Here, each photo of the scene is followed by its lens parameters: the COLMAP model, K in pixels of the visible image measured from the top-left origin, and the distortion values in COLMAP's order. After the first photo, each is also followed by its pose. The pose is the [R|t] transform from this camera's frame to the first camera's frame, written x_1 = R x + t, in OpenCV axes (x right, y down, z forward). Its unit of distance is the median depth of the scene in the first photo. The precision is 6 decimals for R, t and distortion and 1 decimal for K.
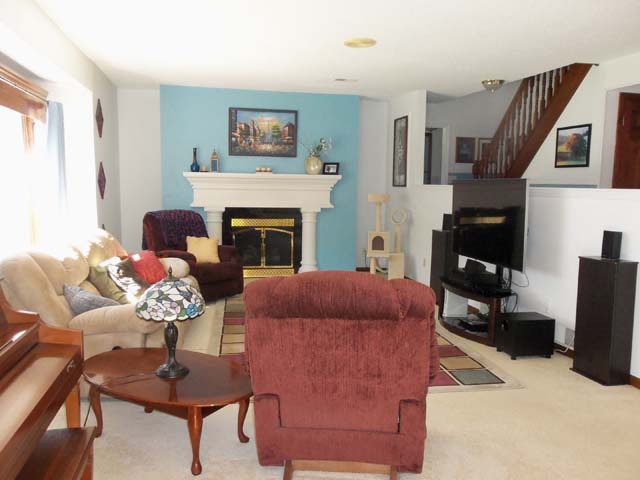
lens RADIAL K [[540.0, 0, 320.0], [0, 540.0, 240.0], [0, 0, 1]] dist [-0.003038, 0.000091]
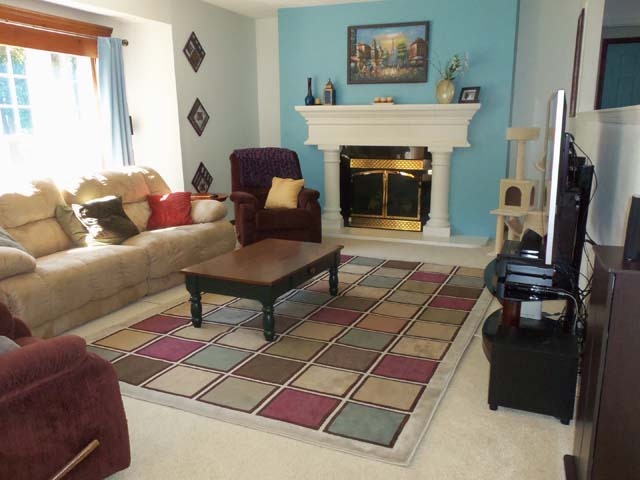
lens RADIAL K [[540.0, 0, 320.0], [0, 540.0, 240.0], [0, 0, 1]] dist [-0.003038, 0.000091]
pose [[0.844984, 0.096767, -0.525965, 0.269526], [-0.039306, 0.992071, 0.119374, -0.011752], [0.533346, -0.080195, 0.842087, 0.231497]]
